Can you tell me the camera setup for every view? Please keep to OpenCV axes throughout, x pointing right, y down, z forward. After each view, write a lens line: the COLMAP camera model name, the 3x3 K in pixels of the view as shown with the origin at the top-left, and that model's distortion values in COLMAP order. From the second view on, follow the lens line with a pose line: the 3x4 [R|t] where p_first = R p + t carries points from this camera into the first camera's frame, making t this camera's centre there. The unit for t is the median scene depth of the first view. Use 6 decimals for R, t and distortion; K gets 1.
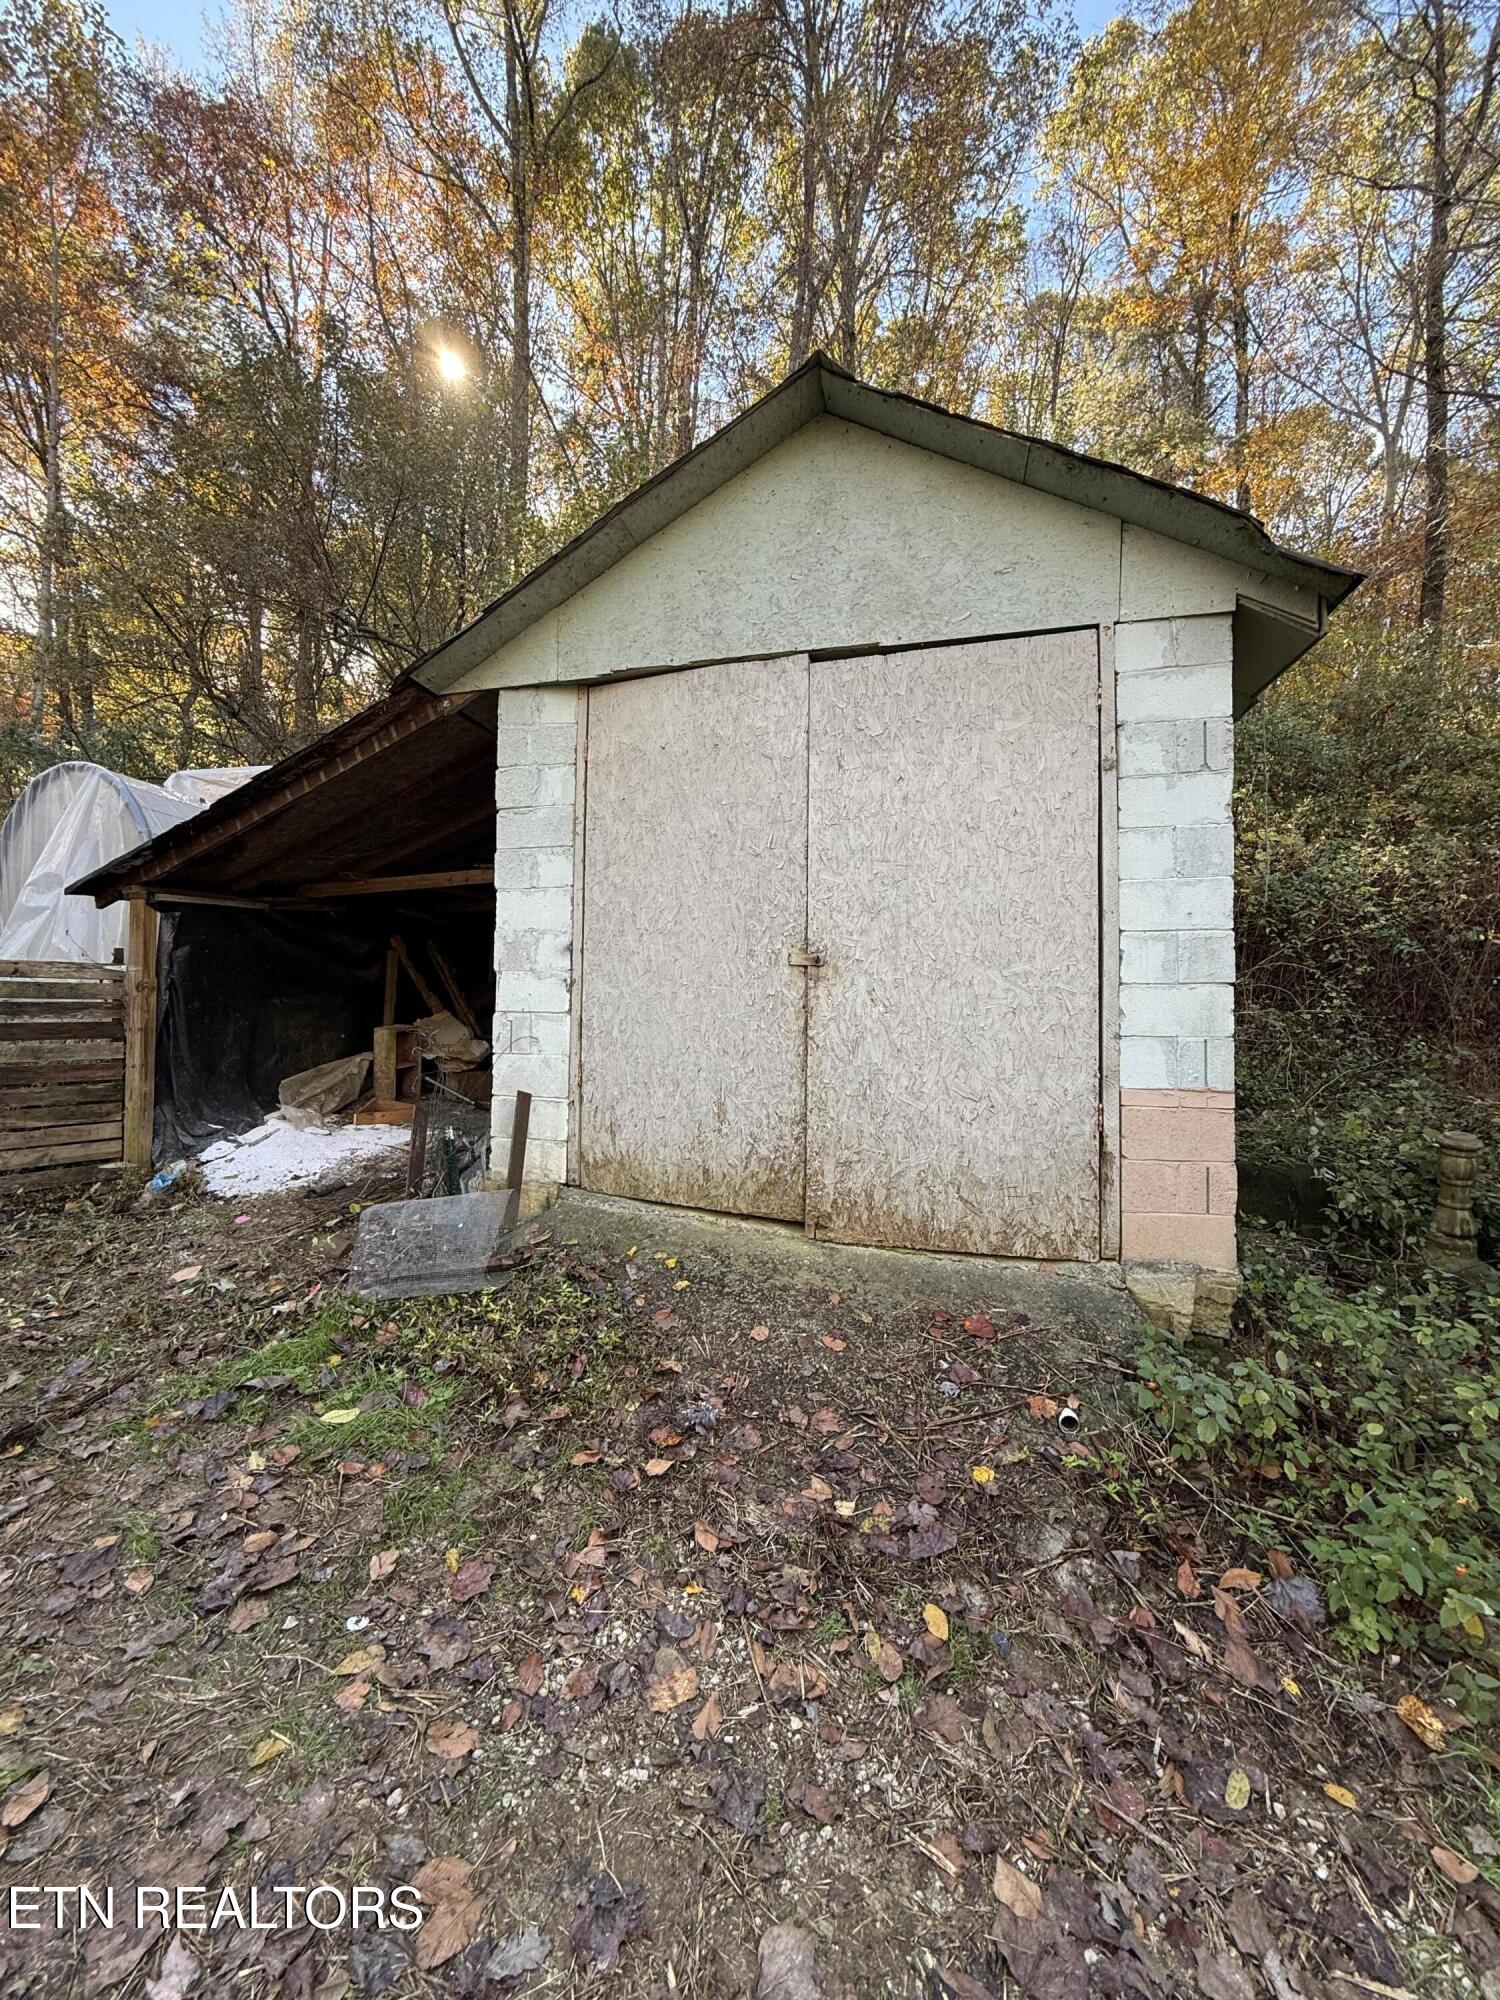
lens RADIAL K [[802.3, 0, 751.5], [0, 802.3, 1001.2], [0, 0, 1]] dist [0.004608, -0.000270]
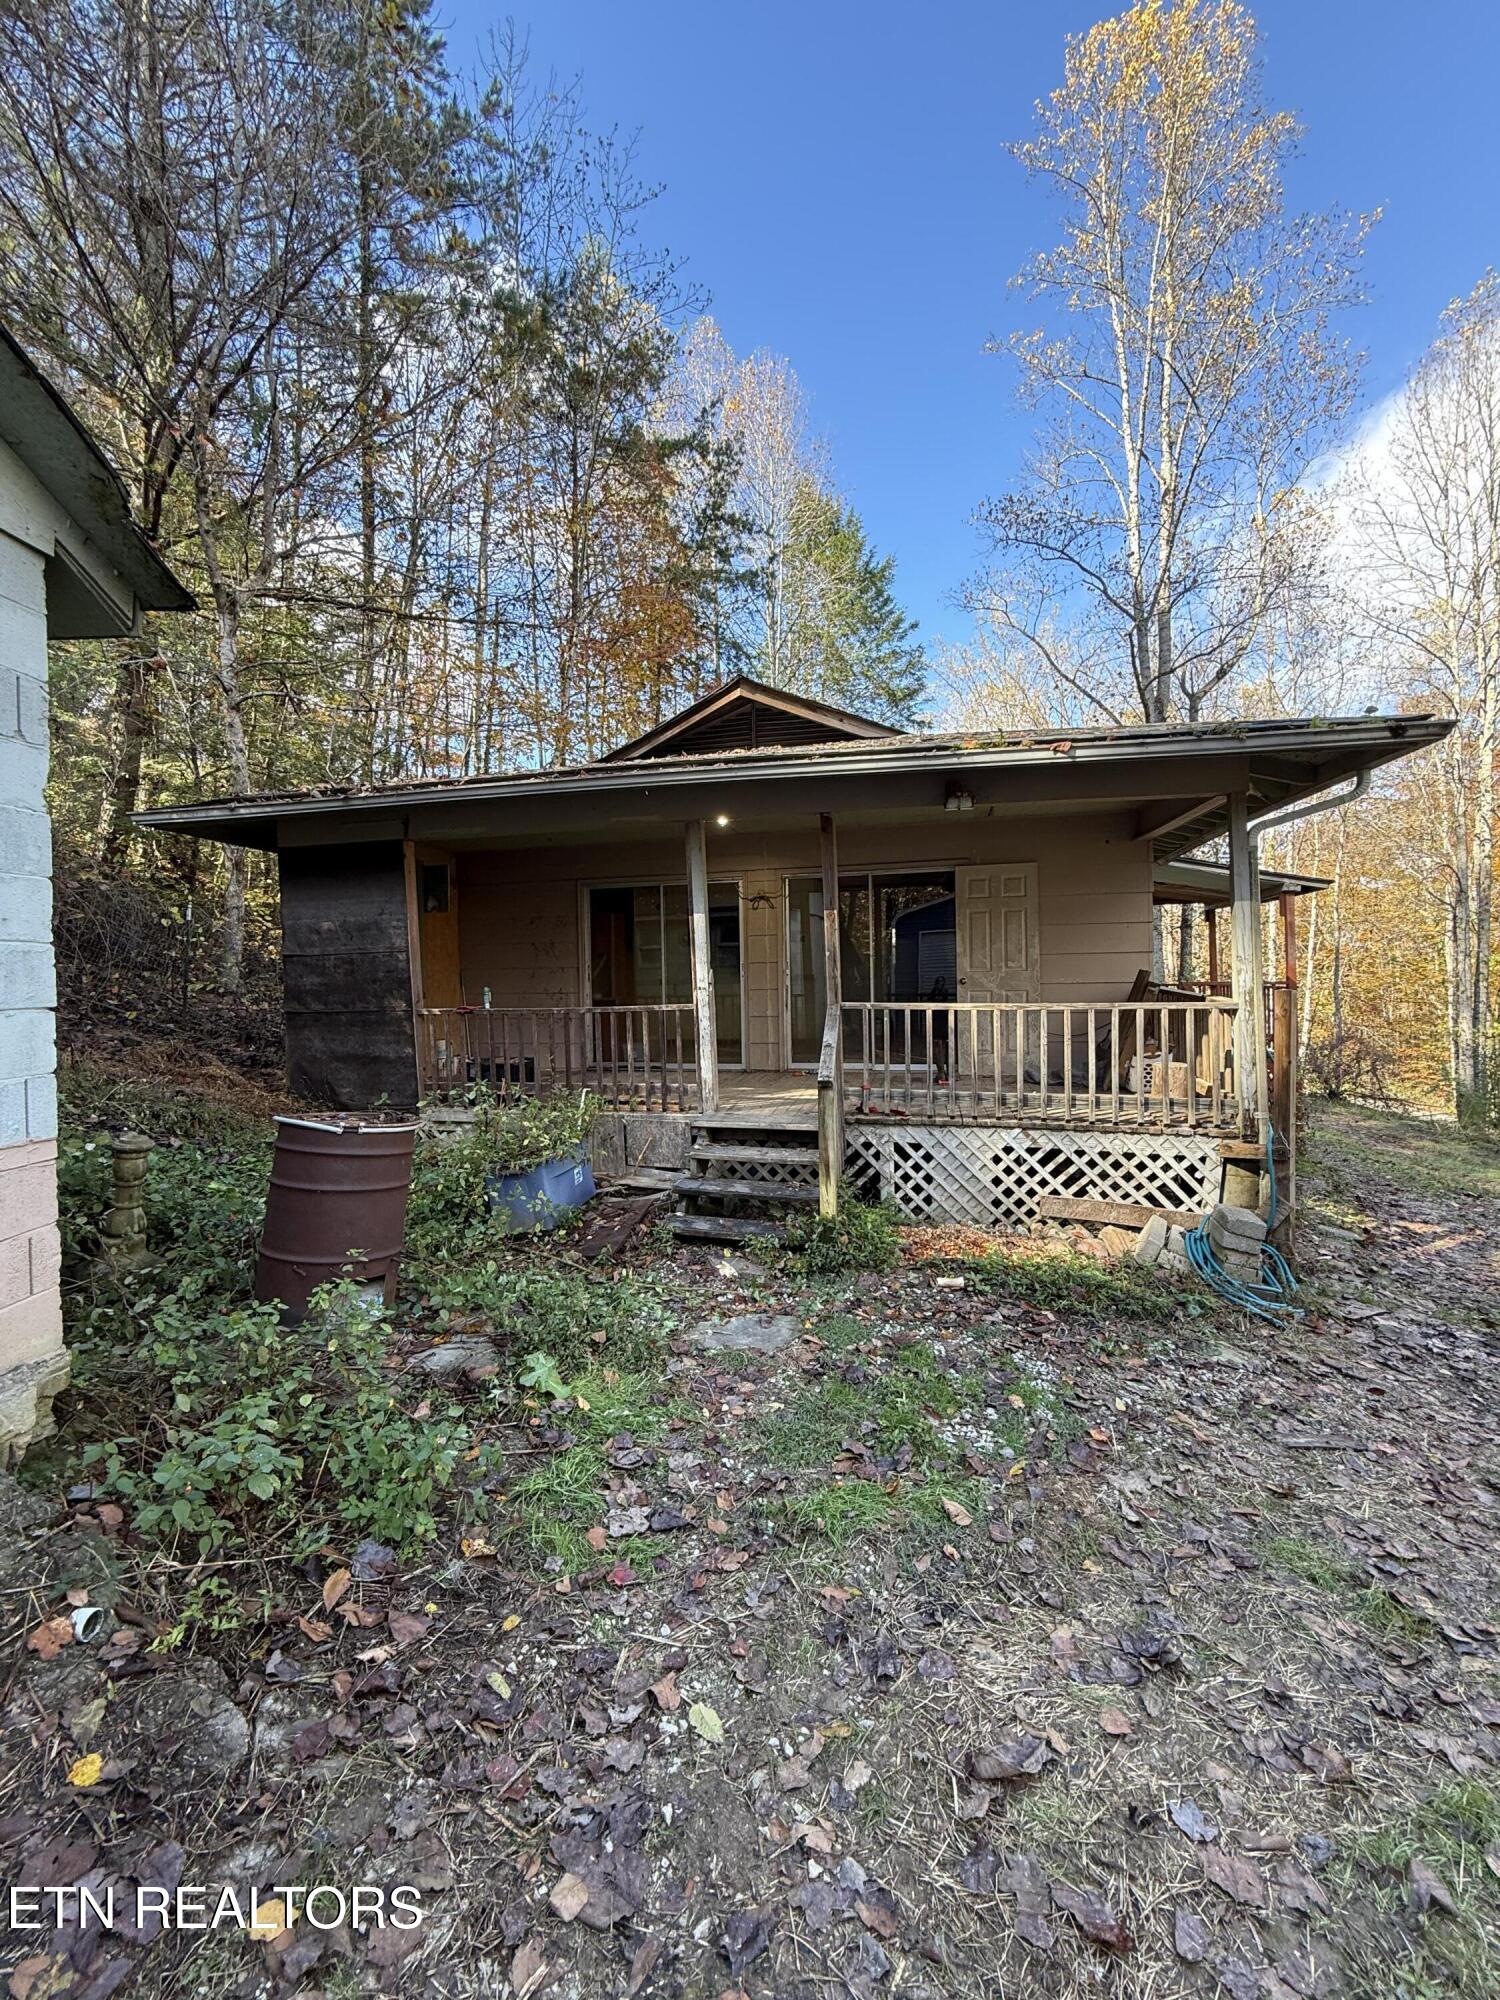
lens RADIAL K [[802.3, 0, 751.5], [0, 802.3, 997.5], [0, 0, 1]] dist [0.004608, -0.000270]
pose [[-0.156113, -0.023056, 0.987470, -0.538653], [0.003187, 0.999711, 0.023845, -0.081569], [-0.987734, 0.006870, -0.155995, 0.671984]]
